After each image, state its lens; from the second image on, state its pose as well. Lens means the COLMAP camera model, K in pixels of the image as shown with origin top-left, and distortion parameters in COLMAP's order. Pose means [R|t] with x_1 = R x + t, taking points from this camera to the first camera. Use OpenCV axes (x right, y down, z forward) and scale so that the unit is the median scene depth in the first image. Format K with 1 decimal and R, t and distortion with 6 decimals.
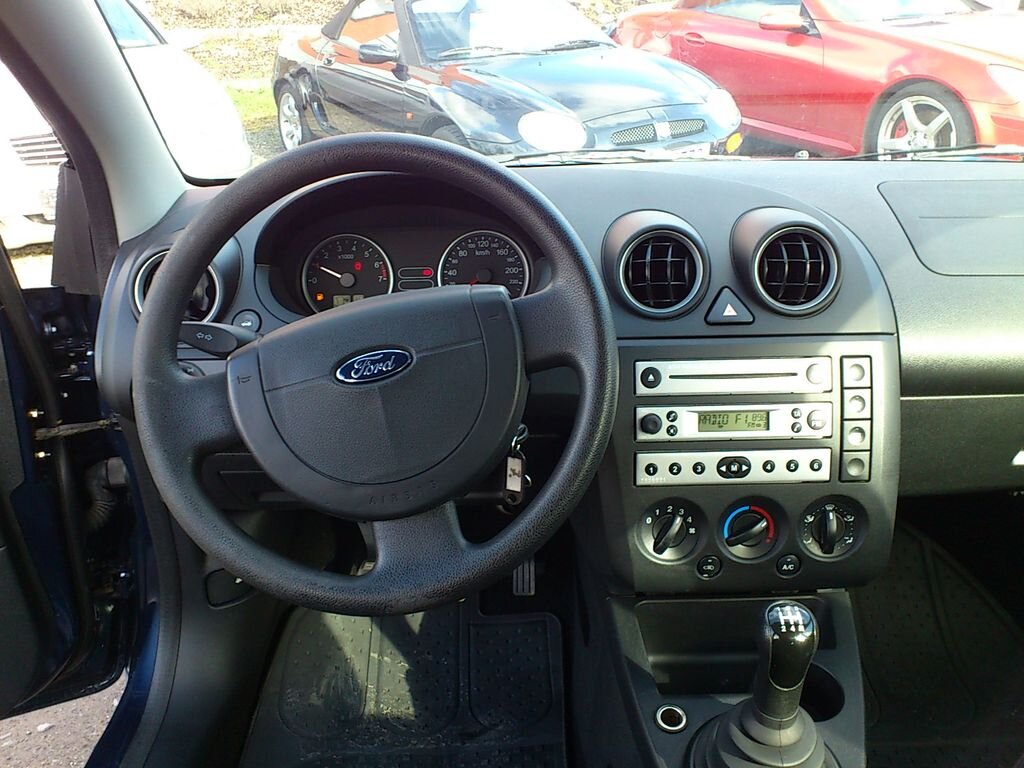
lens RADIAL K [[921.6, 0, 540.6], [0, 921.6, 400.9], [0, 0, 1]] dist [0.011701, -0.005187]
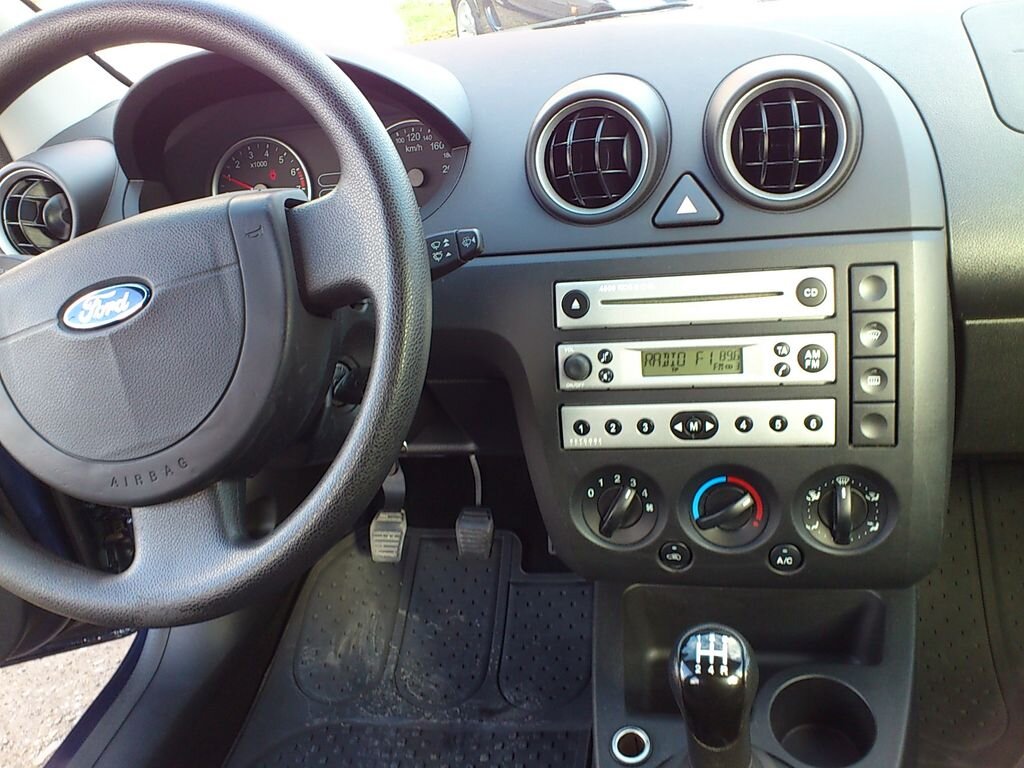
lens RADIAL K [[921.6, 0, 553.4], [0, 921.6, 387.8], [0, 0, 1]] dist [0.011701, -0.005187]
pose [[0.969060, -0.003808, -0.246796, 0.279481], [0.024224, 0.996521, 0.079739, -0.017587], [0.245634, -0.083251, 0.965781, 0.274211]]
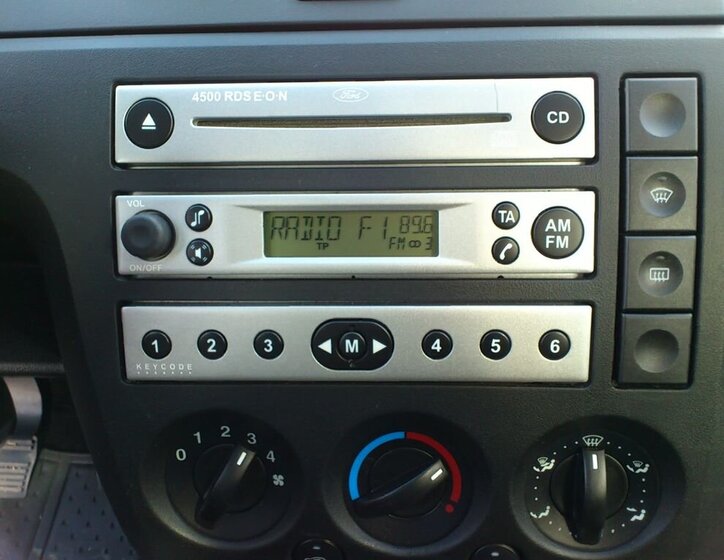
lens RADIAL K [[657.0, 0, 389.5], [0, 657.0, 282.2], [0, 0, 1]] dist [0.016720, -0.030127]
pose [[0.995934, 0.019835, -0.087877, 0.250051], [-0.017668, 0.999522, 0.025369, 0.036166], [0.088339, -0.023713, 0.995808, 0.702852]]
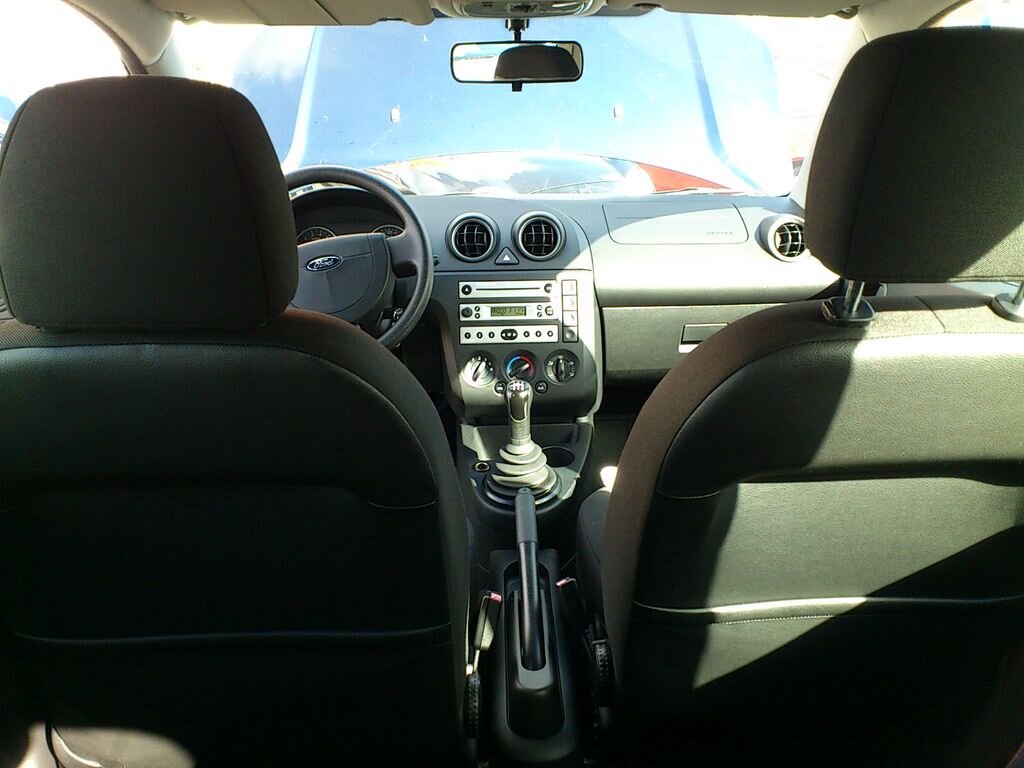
lens RADIAL K [[921.6, 0, 566.9], [0, 921.6, 415.3], [0, 0, 1]] dist [0.011701, -0.005187]
pose [[0.999178, -0.010886, 0.039057, 0.253438], [0.013901, 0.996873, -0.077788, 0.403268], [-0.038088, 0.078267, 0.996205, -0.986957]]
